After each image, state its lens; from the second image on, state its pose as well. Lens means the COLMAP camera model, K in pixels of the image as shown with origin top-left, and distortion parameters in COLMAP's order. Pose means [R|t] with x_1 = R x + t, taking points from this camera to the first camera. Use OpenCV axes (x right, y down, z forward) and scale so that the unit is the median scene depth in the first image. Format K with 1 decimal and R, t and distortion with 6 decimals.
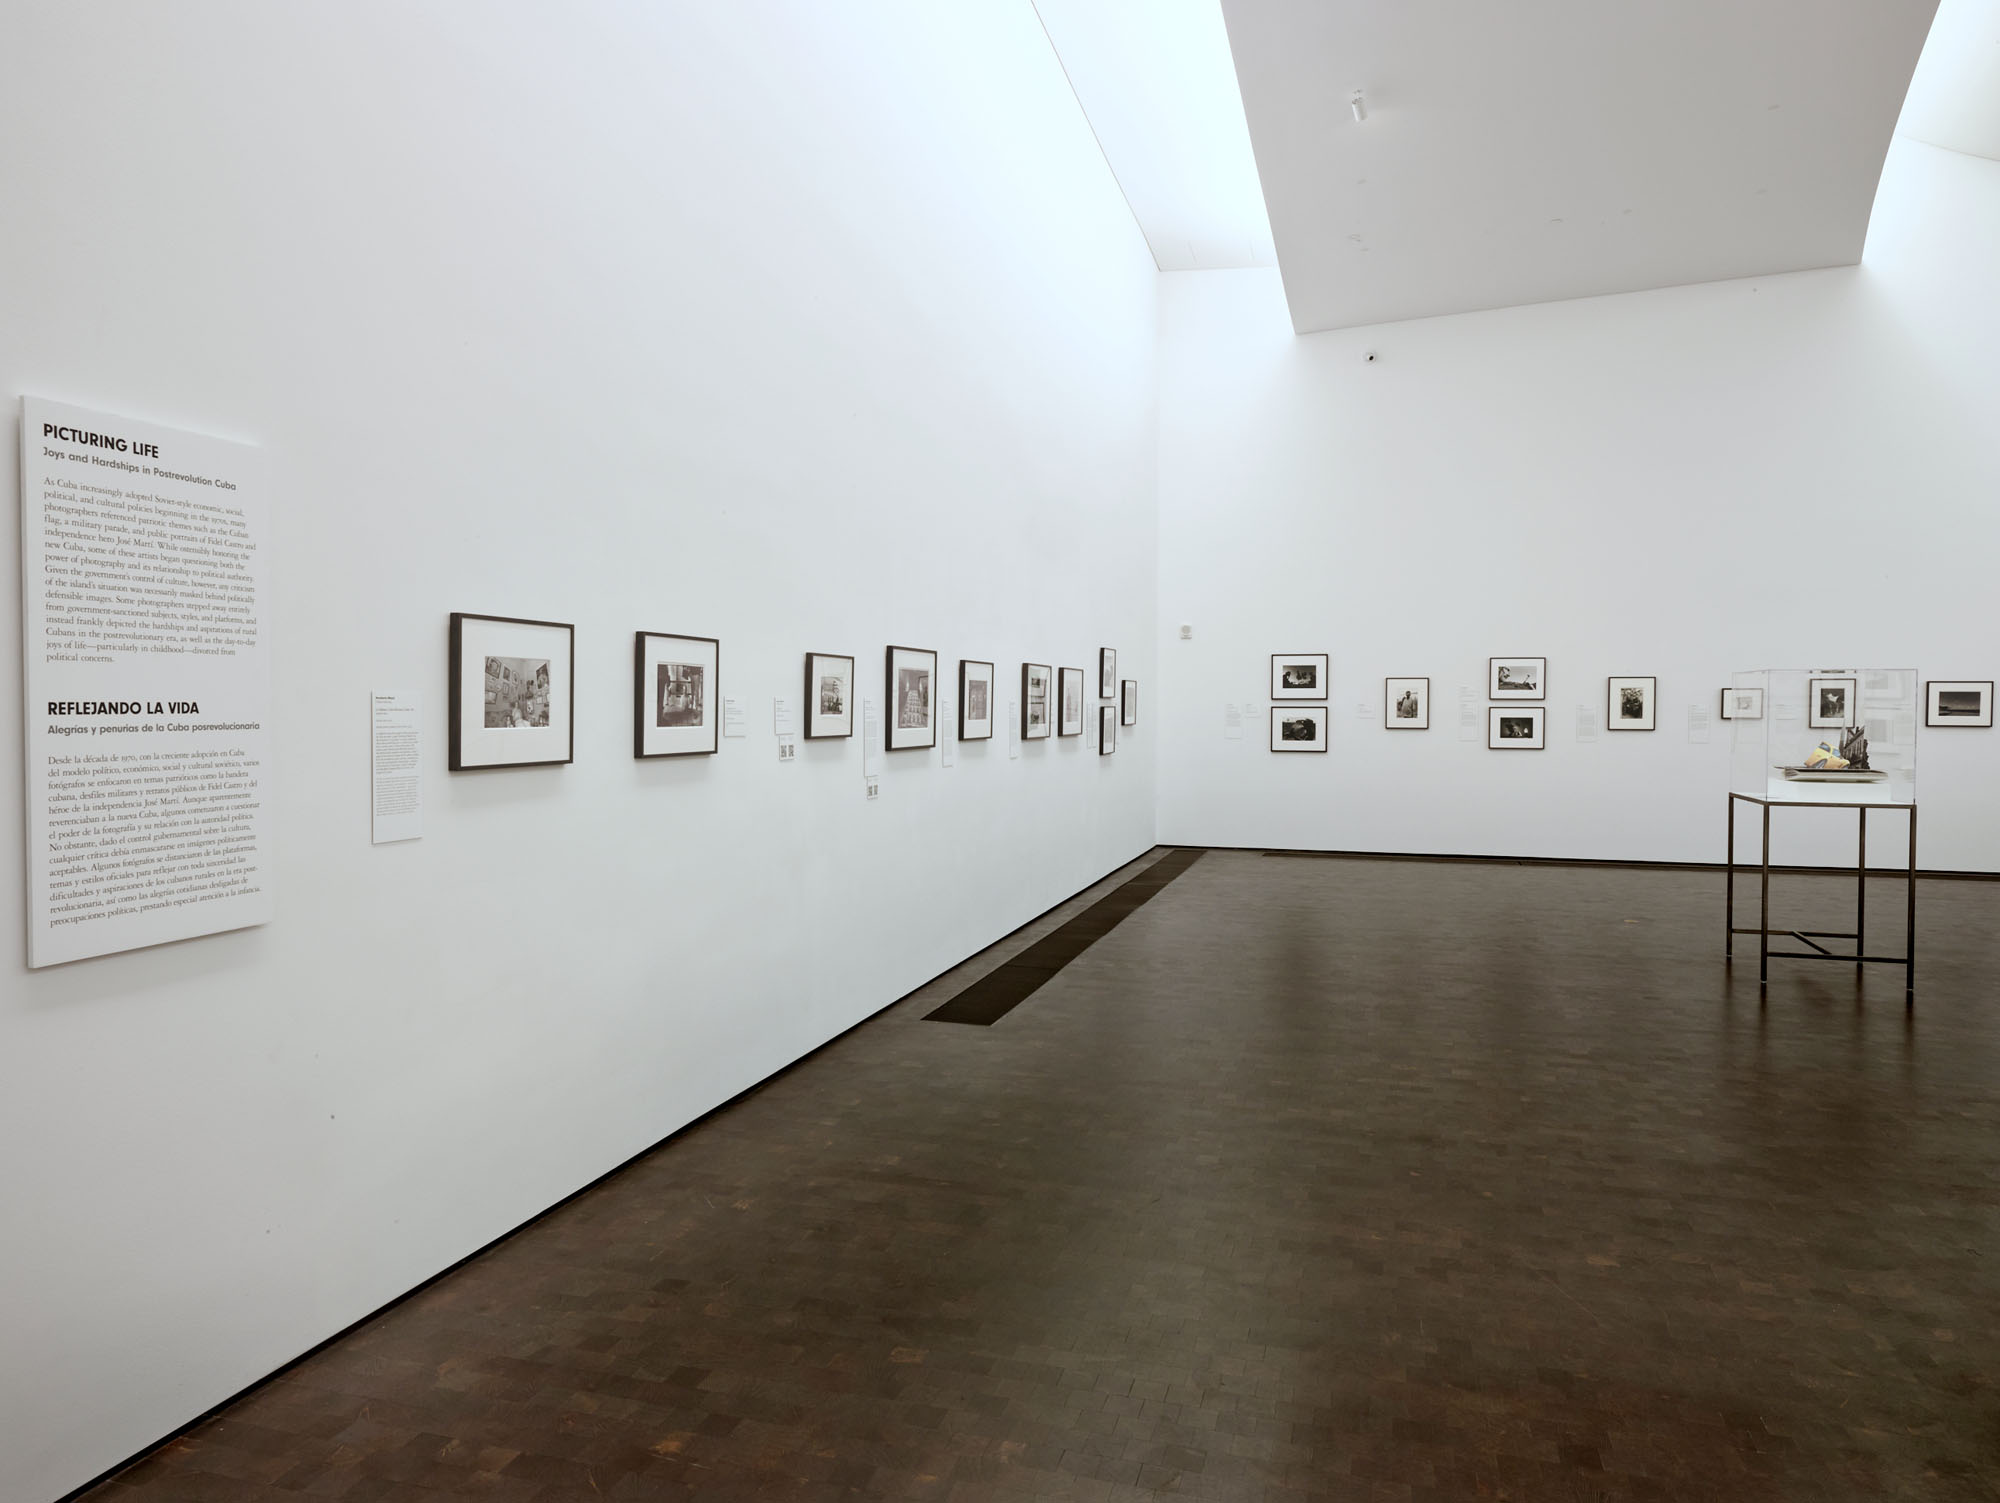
lens RADIAL K [[1323.1, 0, 1004.8], [0, 1323.1, 738.8], [0, 0, 1]] dist [0.001423, -0.003802]
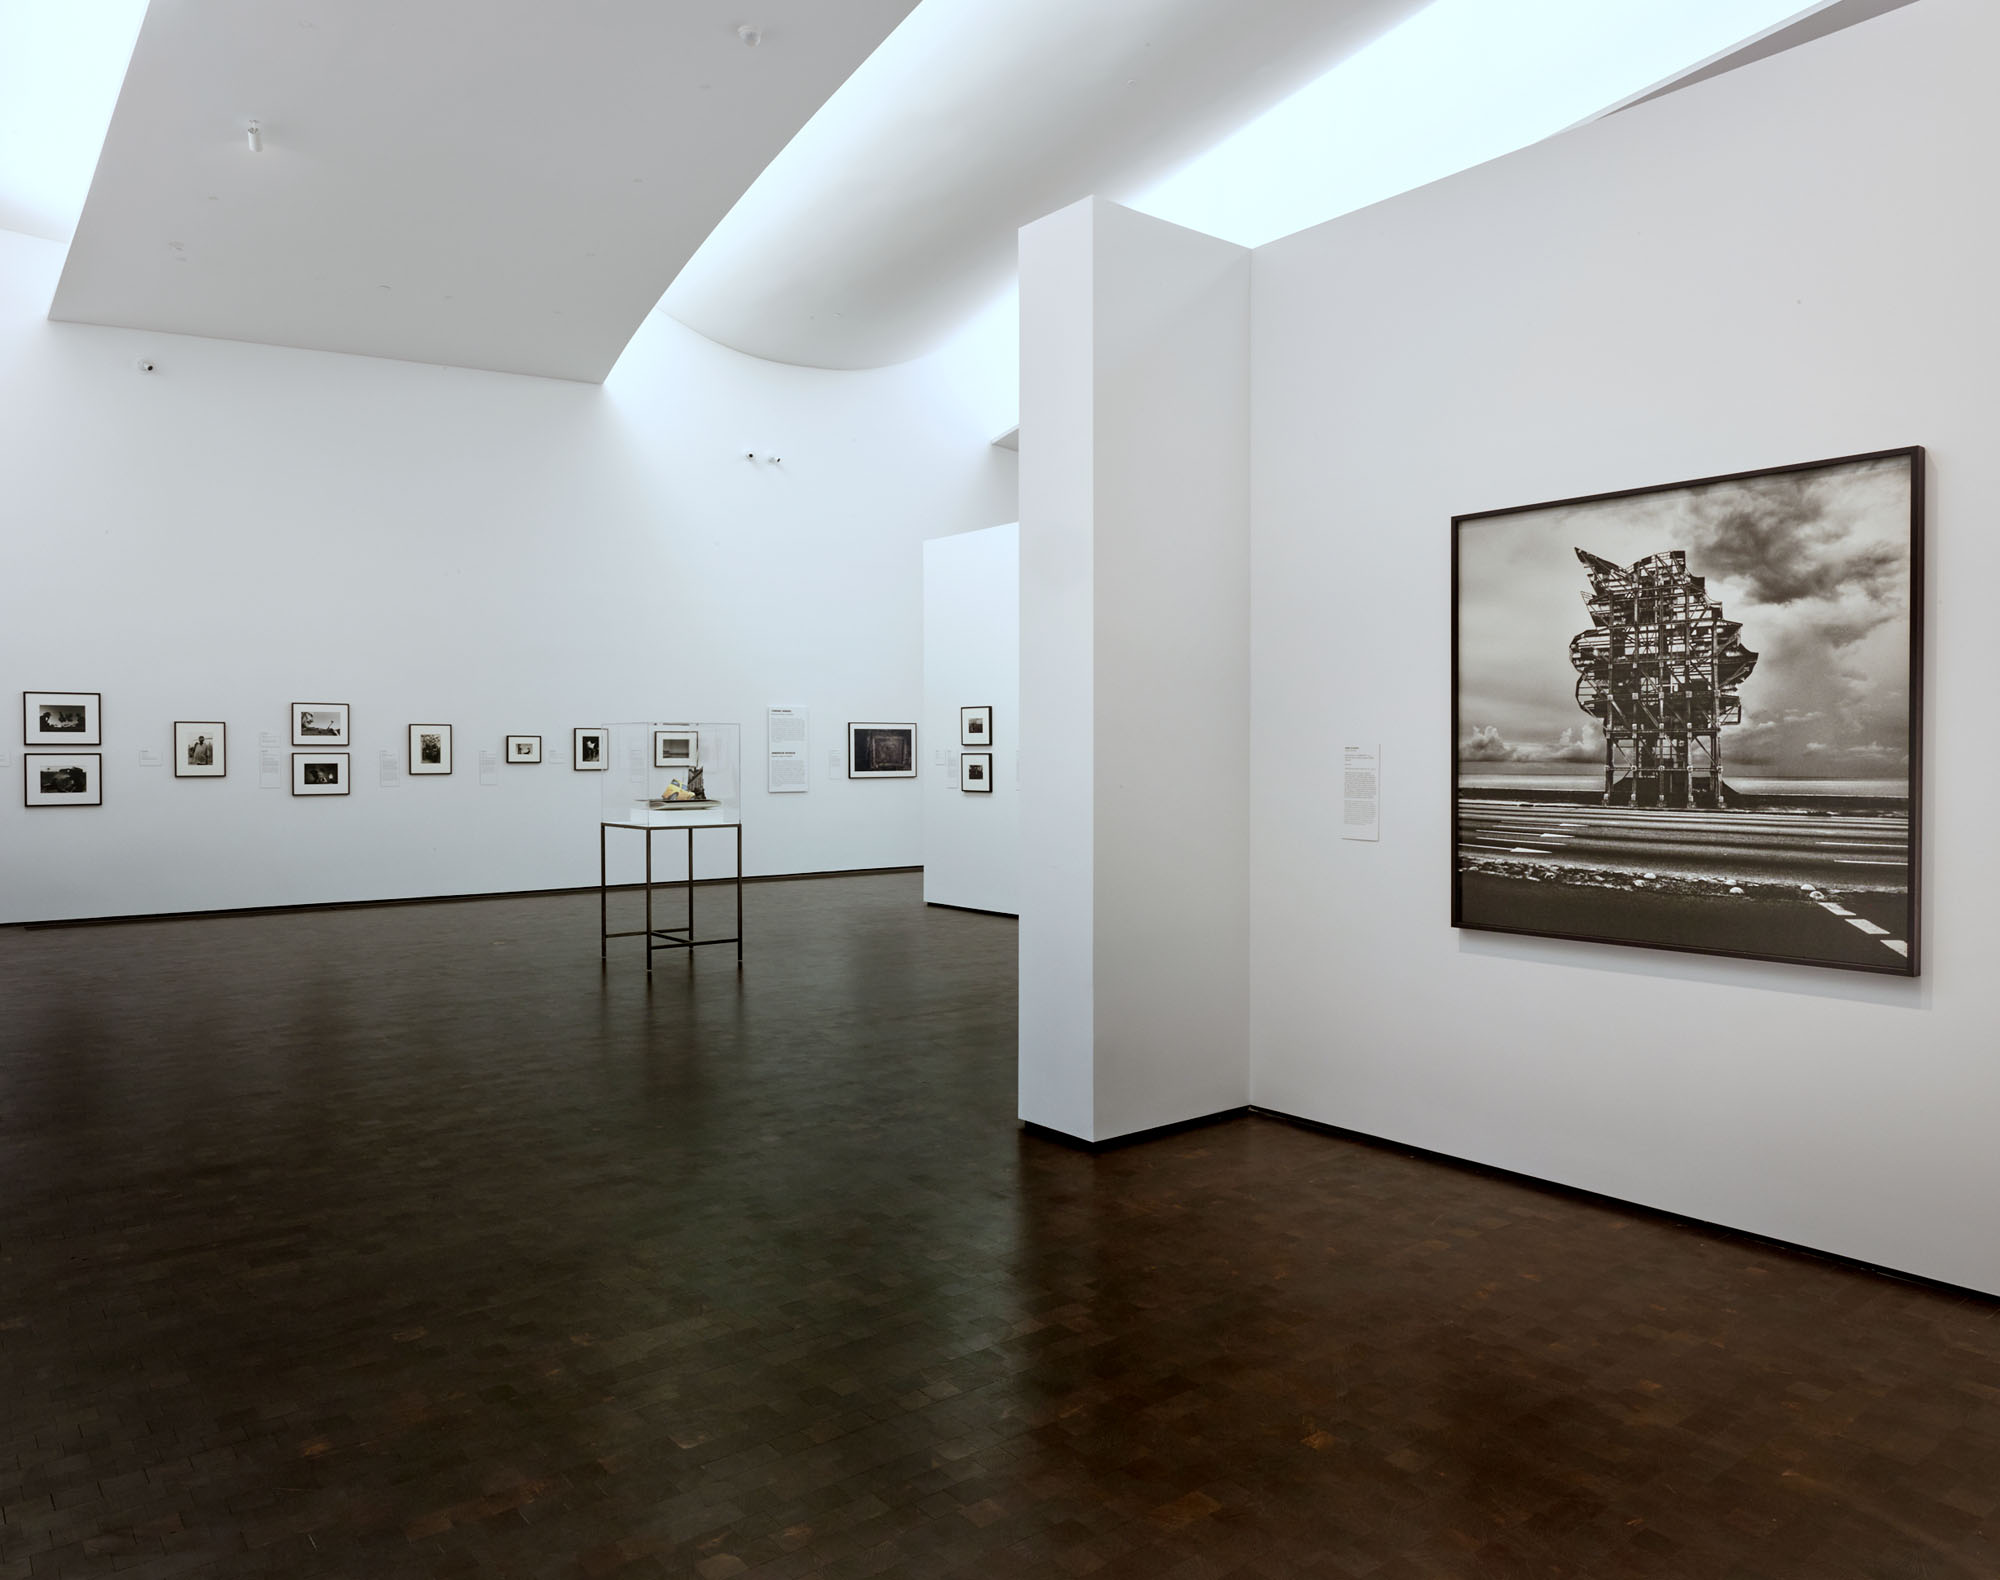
lens RADIAL K [[1382.7, 0, 1004.5], [0, 1382.7, 779.2], [0, 0, 1]] dist [0.000437, 0.011124]
pose [[0.574938, -0.018510, 0.817987, -0.170861], [0.022579, 0.999722, 0.006753, 0.000412], [-0.817885, 0.014587, 0.575197, -0.020527]]
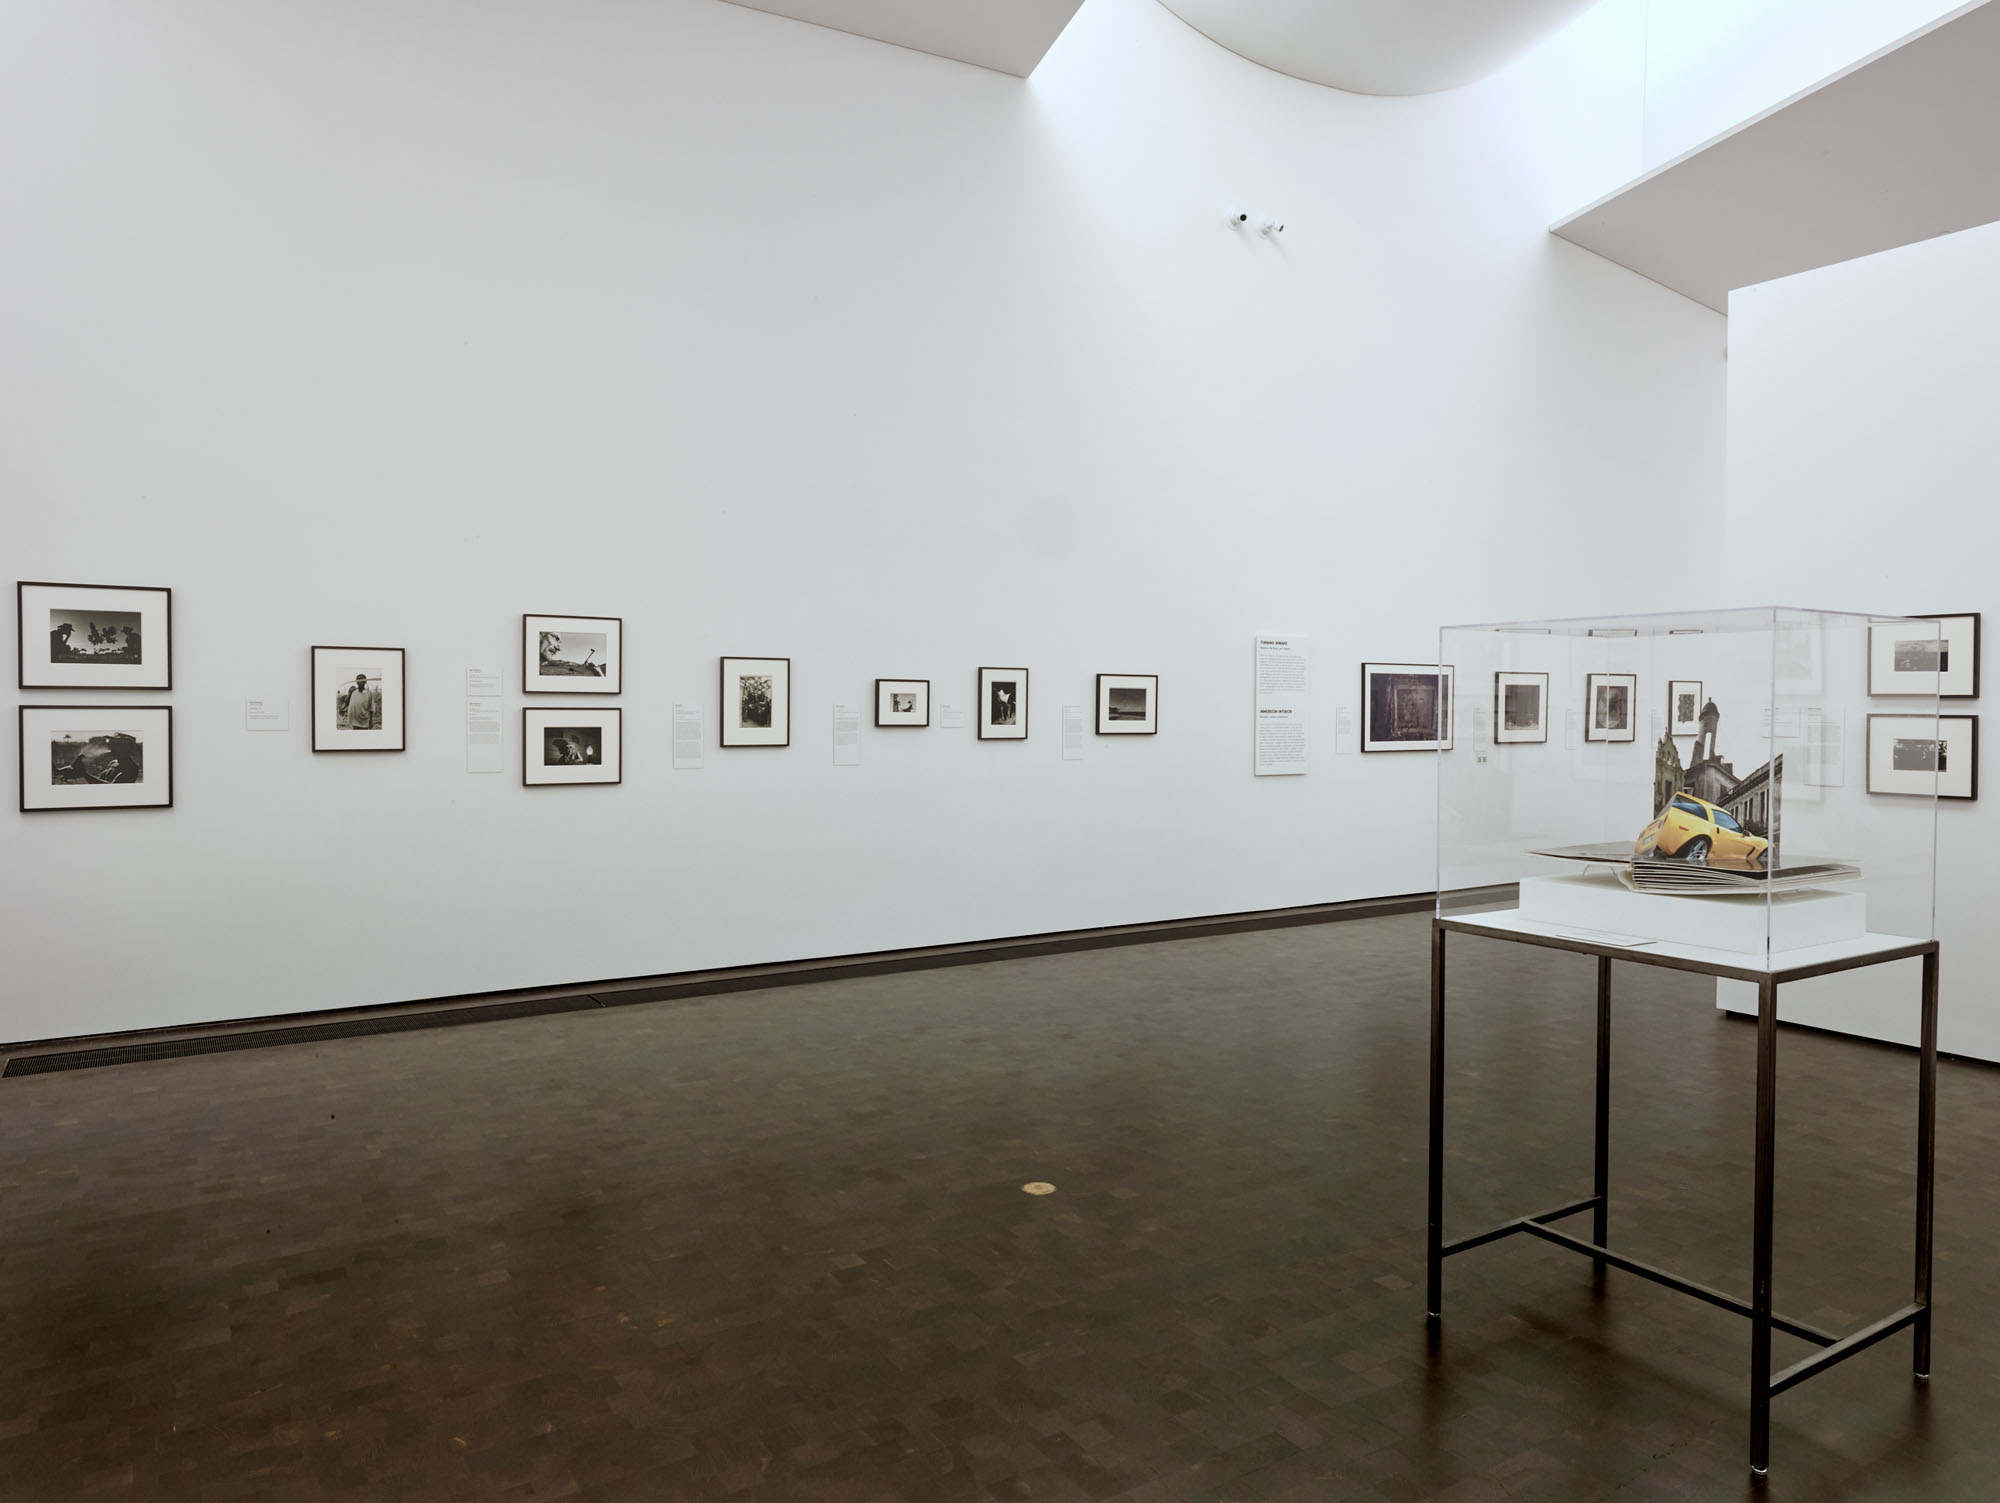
lens RADIAL K [[1323.1, 0, 1007.6], [0, 1323.1, 742.2], [0, 0, 1]] dist [0.001423, -0.003802]
pose [[0.655701, -0.017394, 0.754821, 0.094541], [0.015933, 0.999831, 0.009199, -0.012009], [-0.754853, 0.005995, 0.655867, 0.512154]]
